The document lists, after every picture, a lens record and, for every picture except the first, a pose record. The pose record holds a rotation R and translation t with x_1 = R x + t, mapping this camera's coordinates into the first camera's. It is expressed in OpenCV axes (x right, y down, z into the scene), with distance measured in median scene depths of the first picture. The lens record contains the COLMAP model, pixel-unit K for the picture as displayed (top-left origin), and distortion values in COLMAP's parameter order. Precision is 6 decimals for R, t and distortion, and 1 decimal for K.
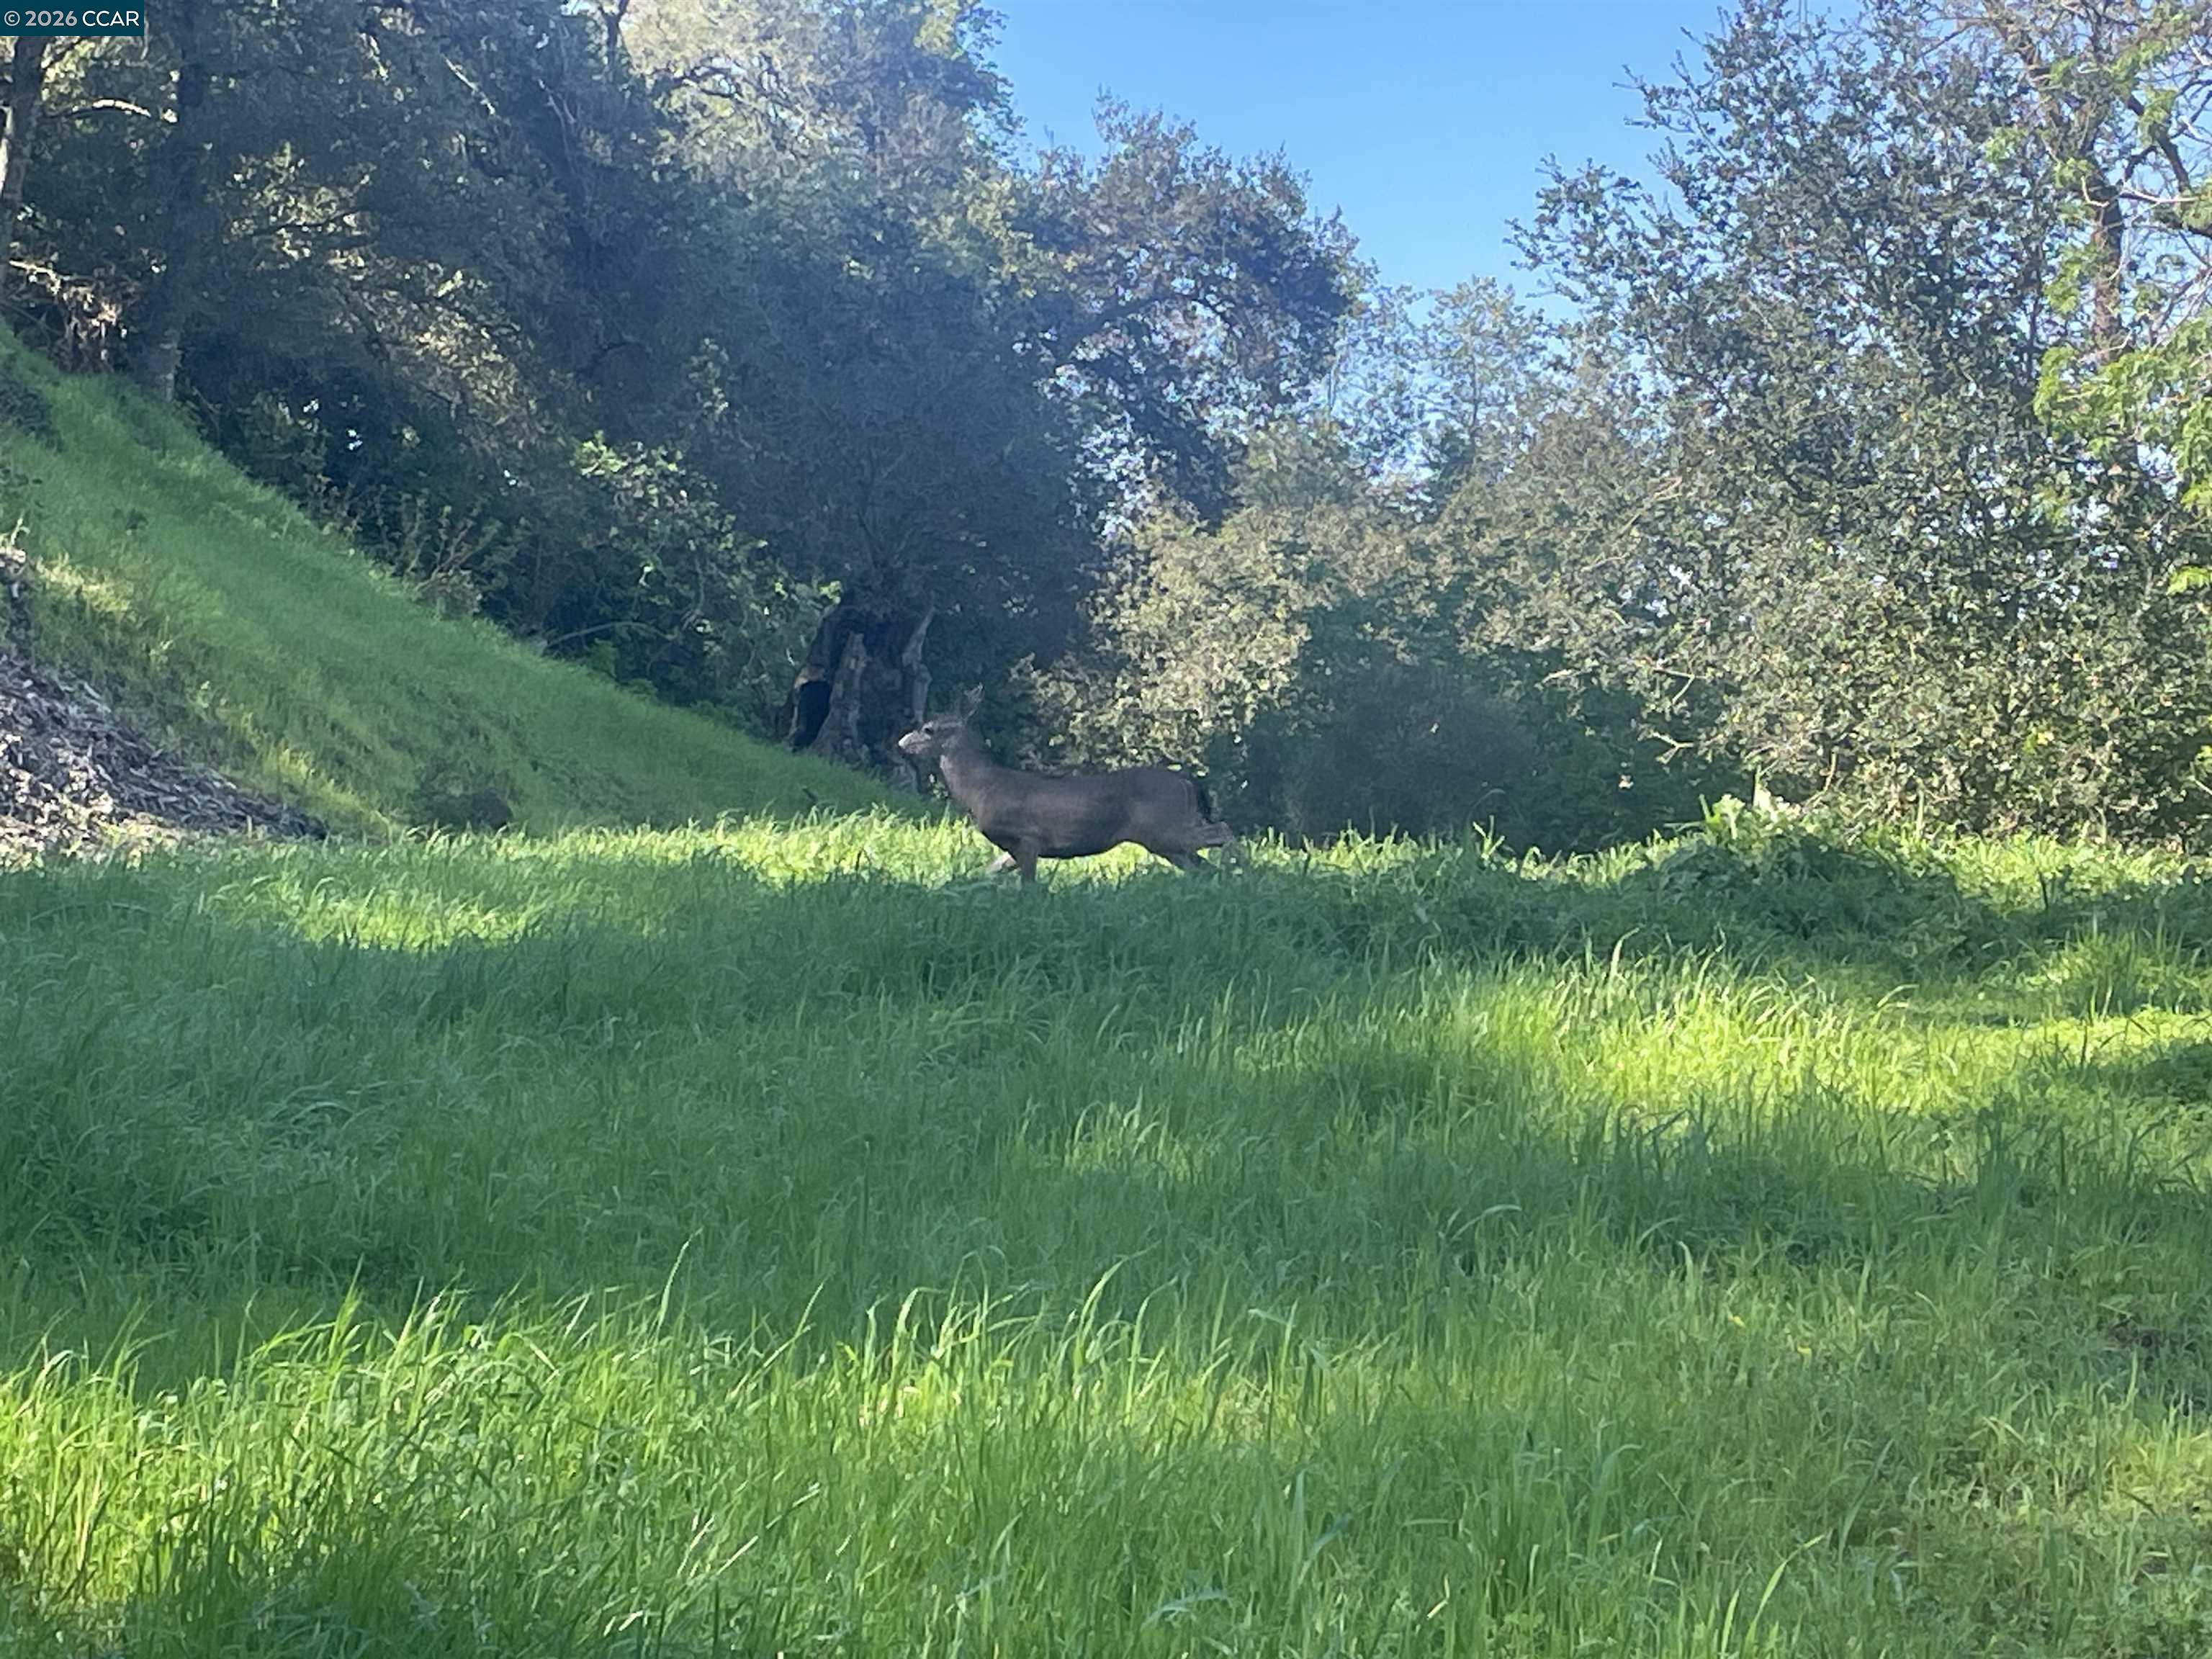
lens RADIAL K [[4779.4, 0, 1108.1], [0, 4779.4, 827.8], [0, 0, 1]] dist [0.108868, 0.000000]
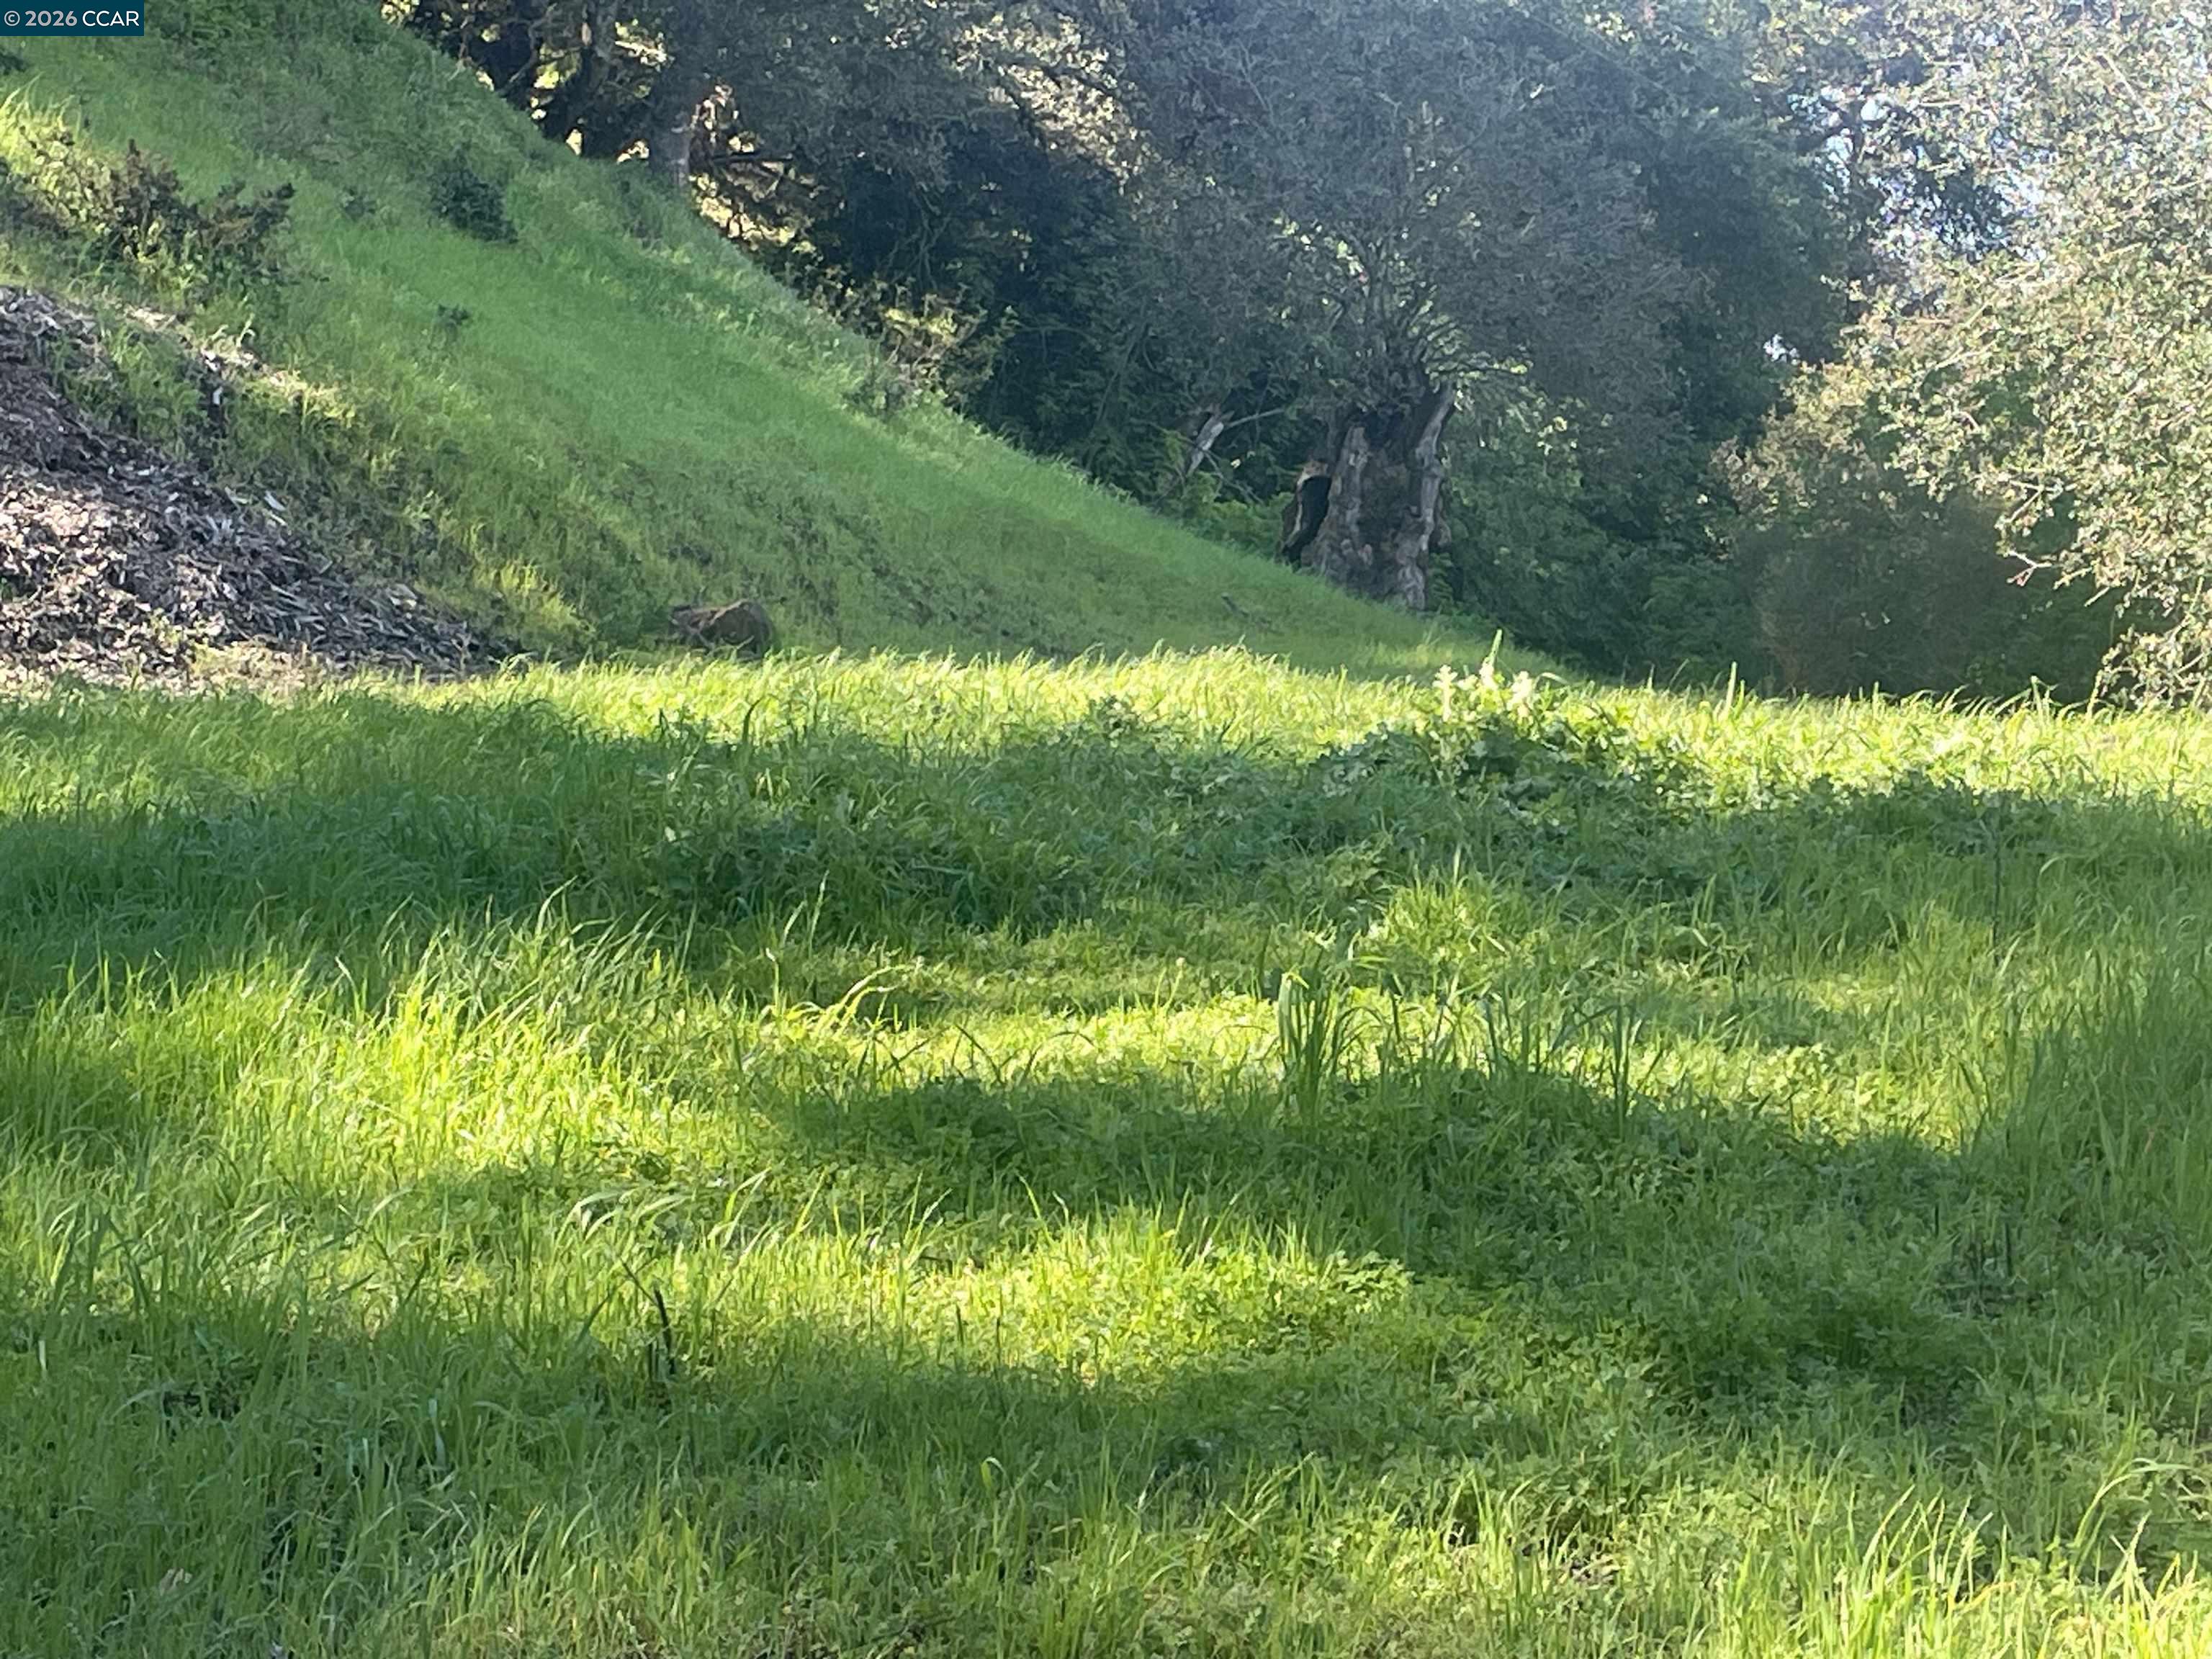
lens RADIAL K [[4779.4, 0, 1094.6], [0, 4779.4, 829.4], [0, 0, 1]] dist [0.108868, 0.000000]
pose [[0.974455, 0.019222, -0.223757, 0.157812], [-0.008003, 0.998670, 0.050937, -0.012831], [0.224439, -0.047845, 0.973313, 0.094064]]
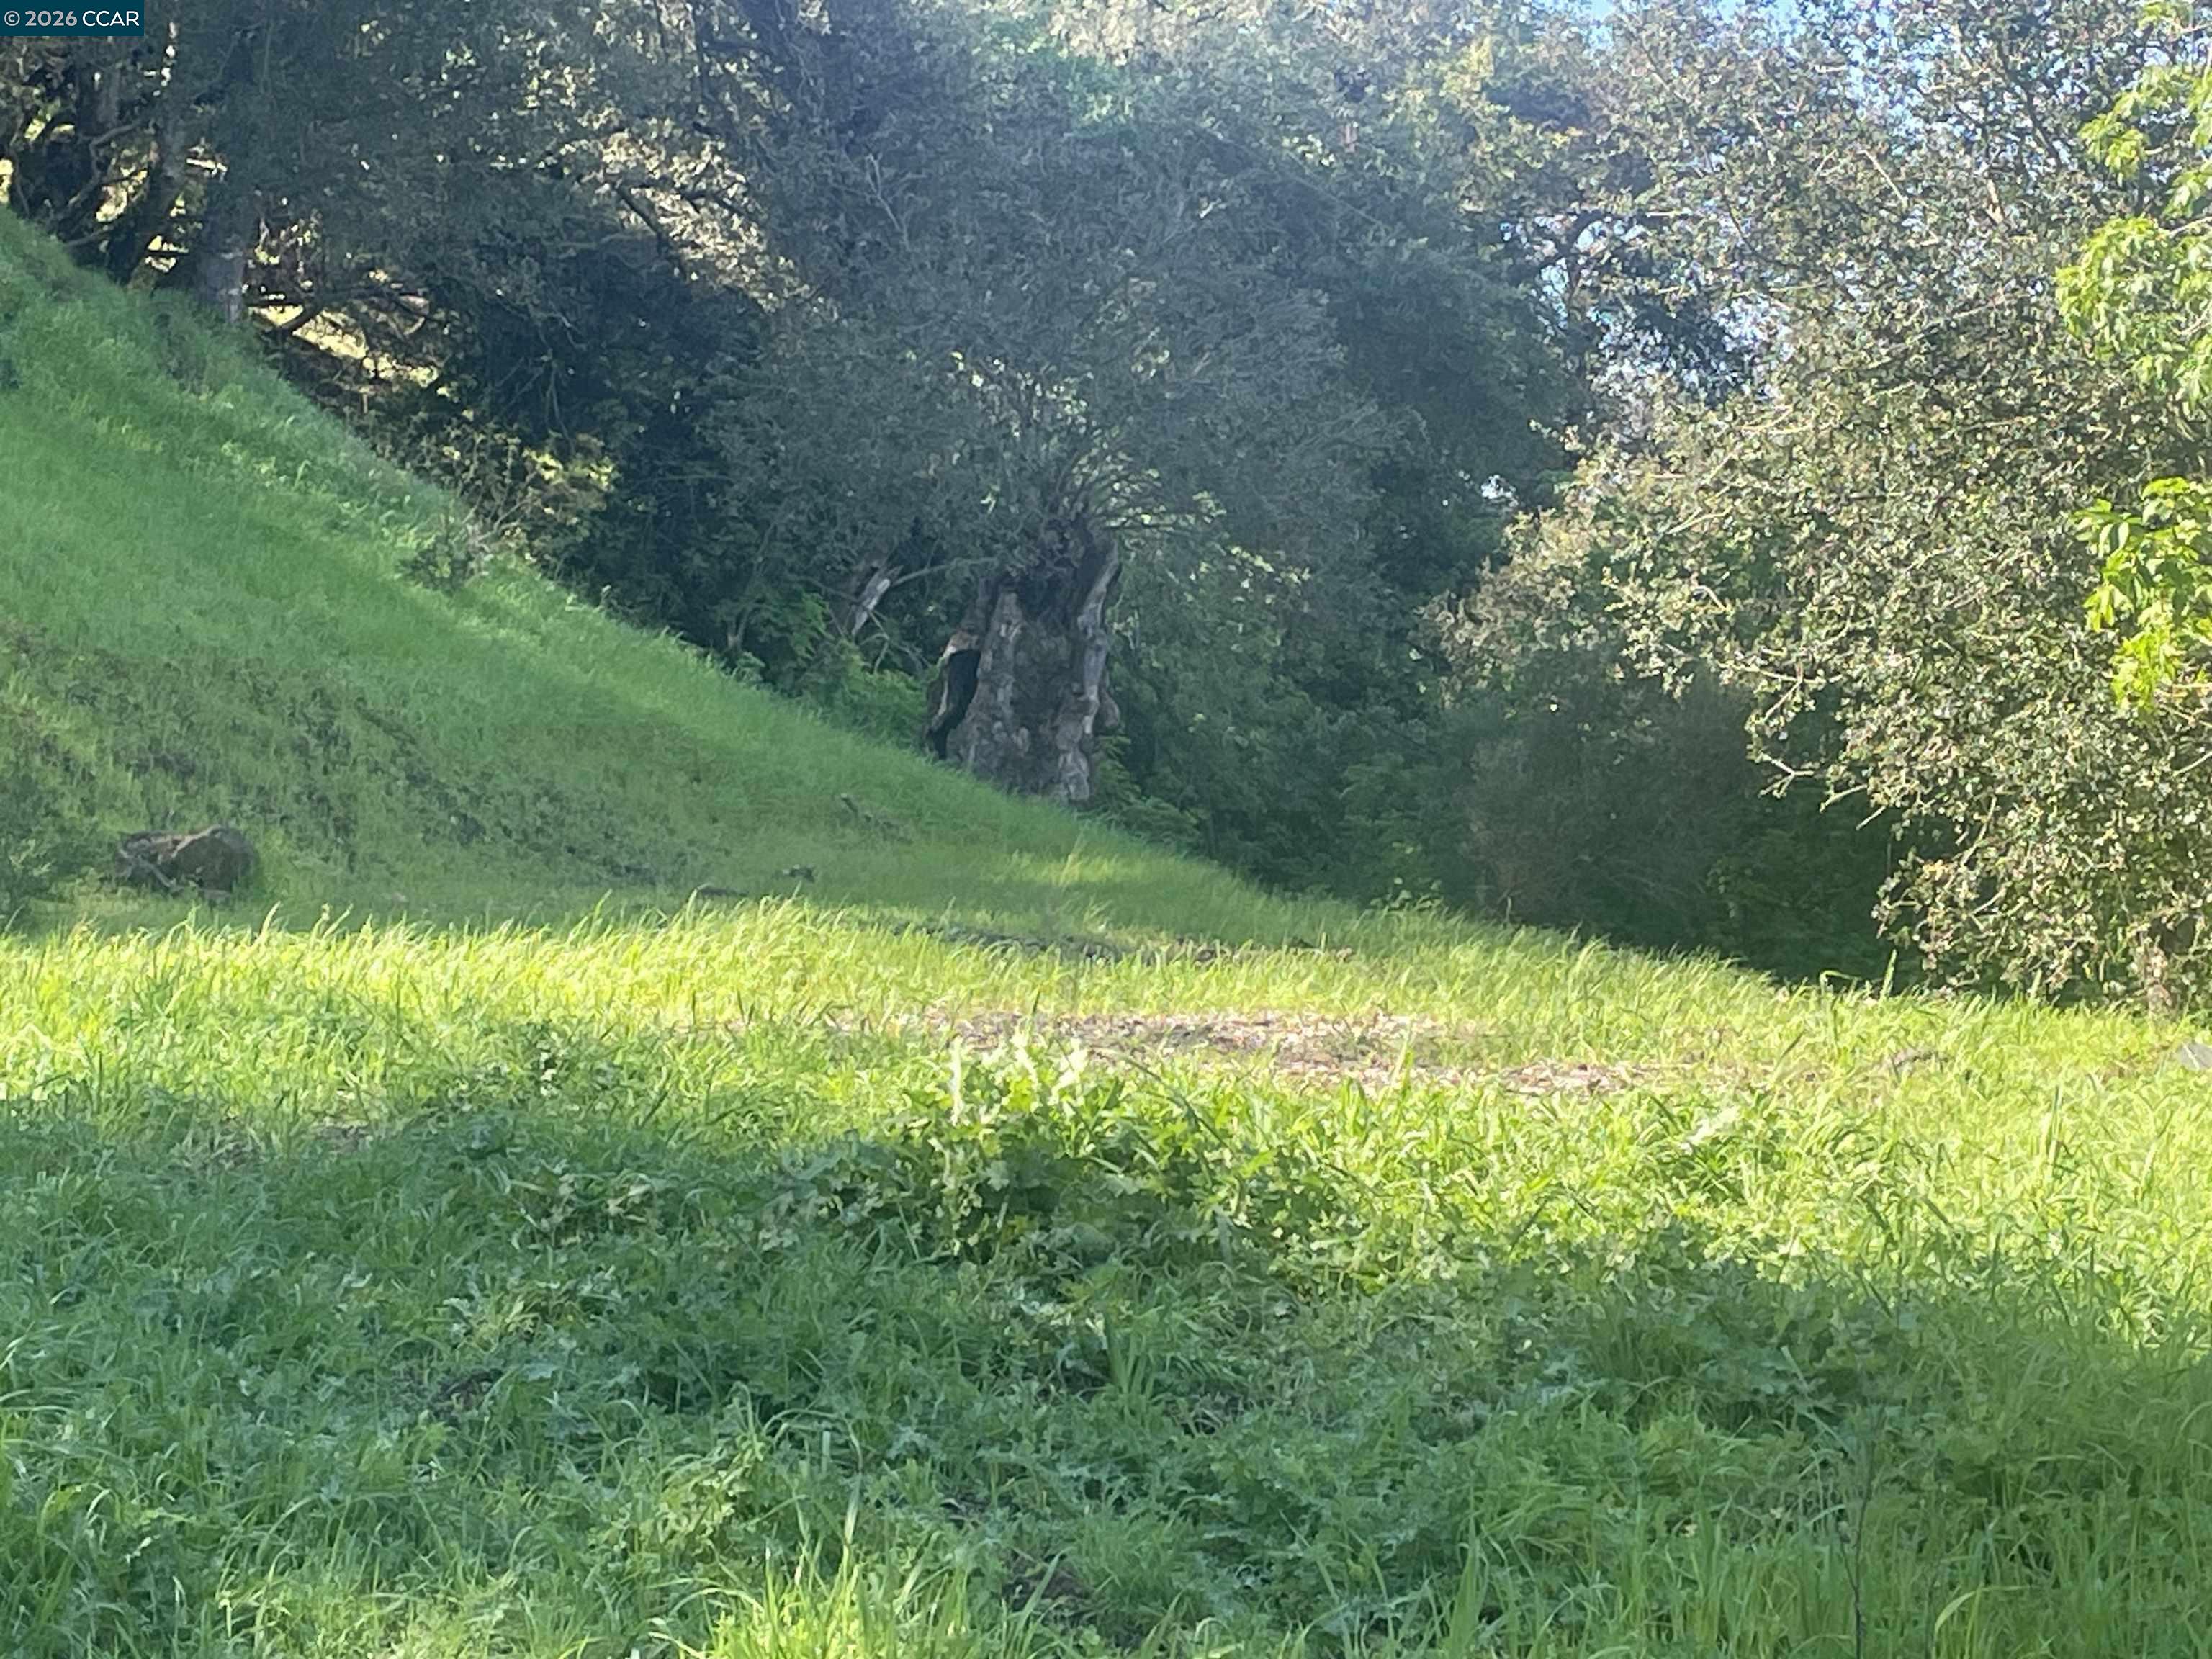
lens RADIAL K [[4779.4, 0, 1102.3], [0, 4779.4, 830.7], [0, 0, 1]] dist [0.108868, 0.000000]
pose [[0.985795, 0.003005, -0.167925, 0.145629], [0.000821, 0.999742, 0.022708, -0.026518], [0.167949, -0.022523, 0.985538, 0.276631]]
